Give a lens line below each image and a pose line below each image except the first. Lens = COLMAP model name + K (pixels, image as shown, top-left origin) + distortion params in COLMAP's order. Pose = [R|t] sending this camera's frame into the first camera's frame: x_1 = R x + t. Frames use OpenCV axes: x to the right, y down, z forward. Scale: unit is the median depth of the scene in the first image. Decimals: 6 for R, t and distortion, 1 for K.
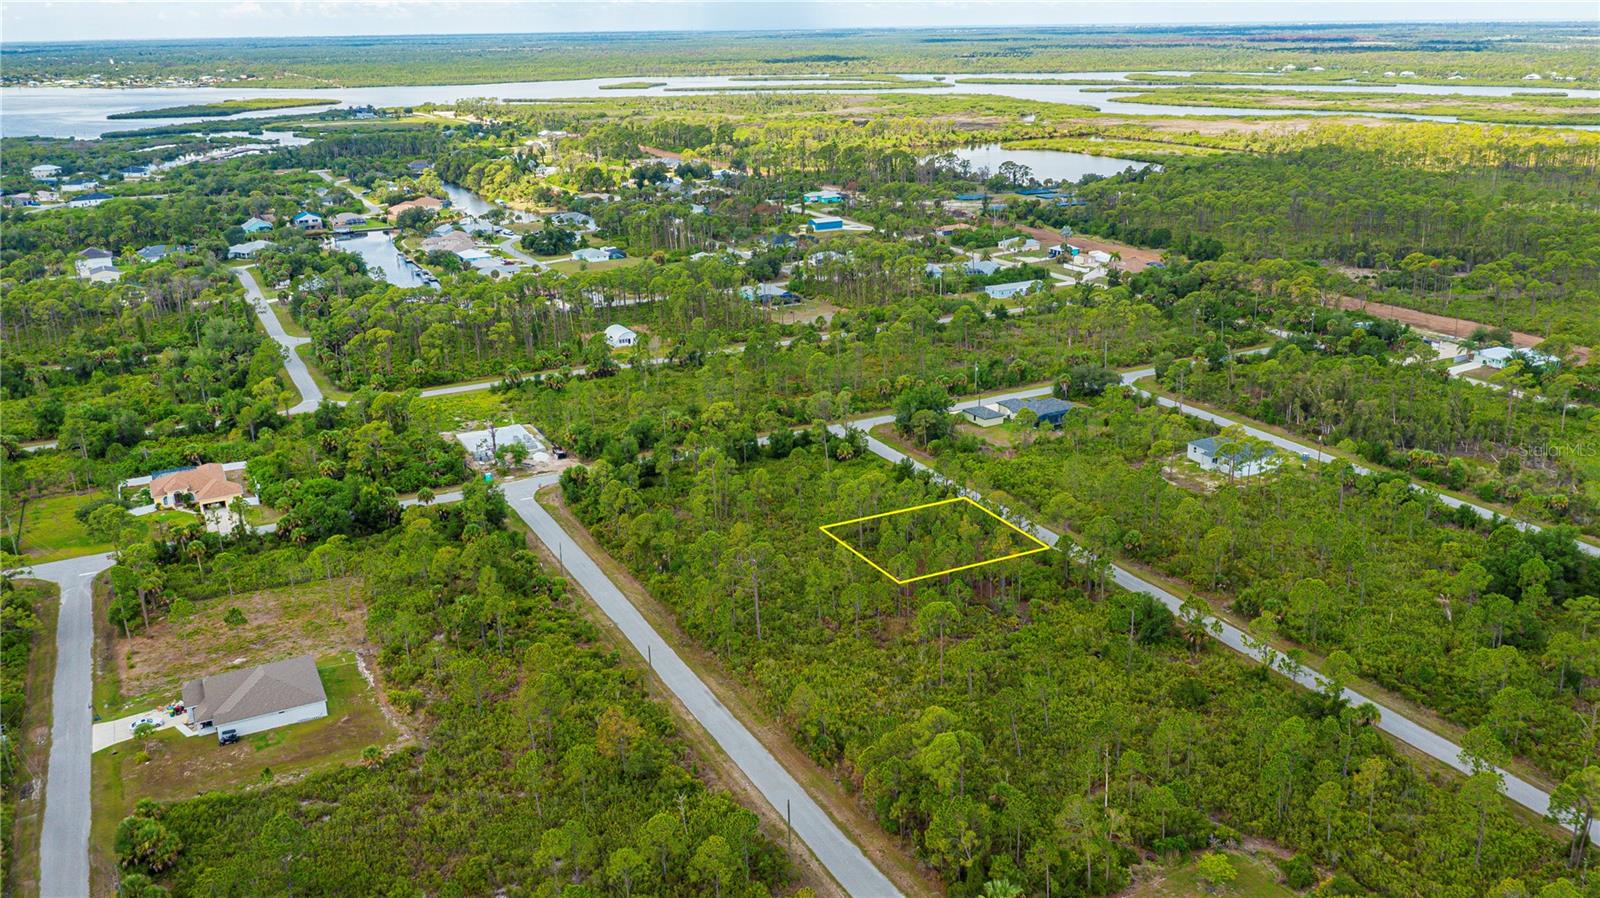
lens RADIAL K [[1256.1, 0, 800.0], [0, 1256.1, 449.0], [0, 0, 1]] dist [-0.019556, 0.009708]
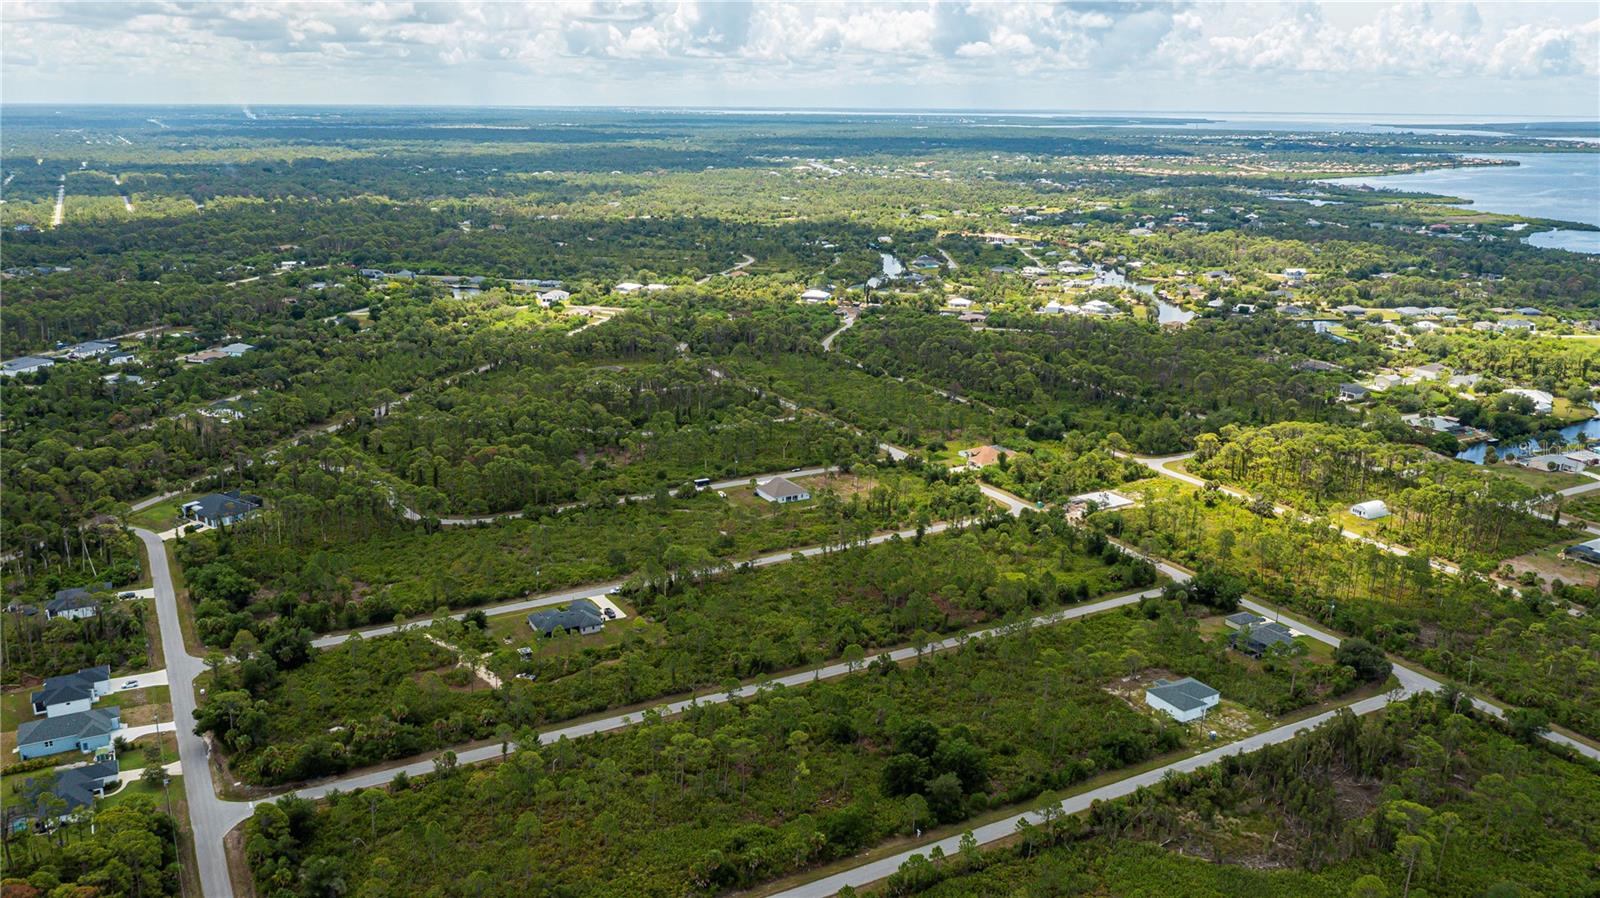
lens RADIAL K [[1256.1, 0, 800.0], [0, 1256.1, 449.0], [0, 0, 1]] dist [-0.019556, 0.009708]
pose [[0.016575, 0.279228, -0.960082, 0.851064], [-0.327696, 0.908696, 0.258626, -0.236960], [0.944638, 0.310328, 0.106563, 0.297572]]
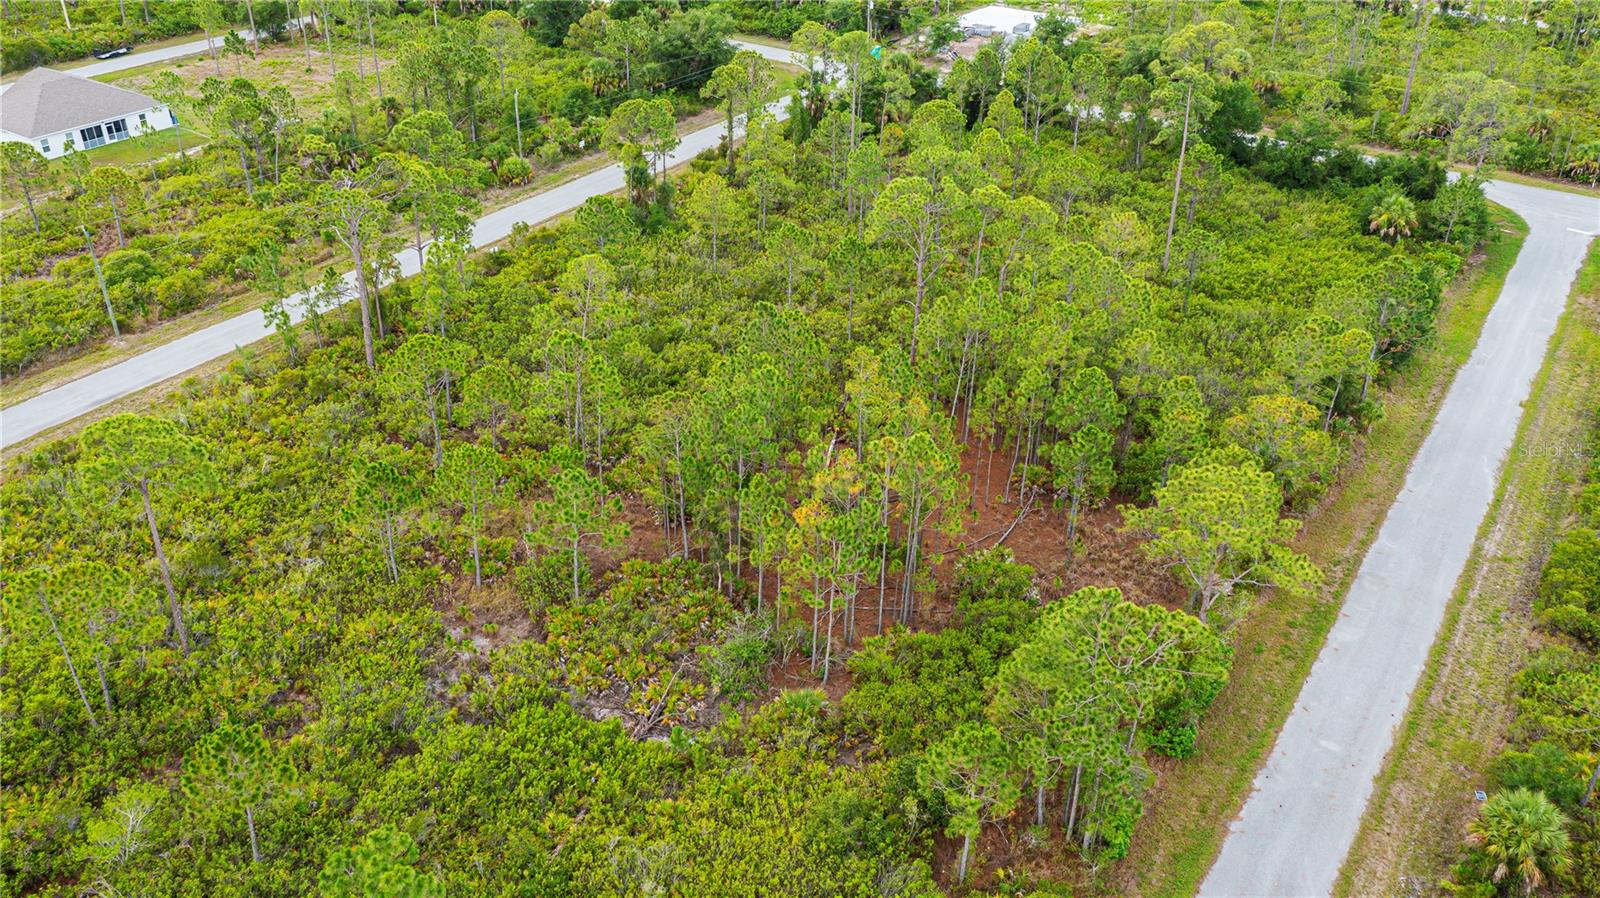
lens RADIAL K [[1255.2, 0, 801.1], [0, 1255.2, 442.6], [0, 0, 1]] dist [-0.016373, 0.004019]
pose [[0.459266, 0.476335, -0.749787, 0.176838], [-0.296272, 0.877878, 0.376235, -0.018190], [0.837435, 0.049349, 0.544304, 0.398065]]
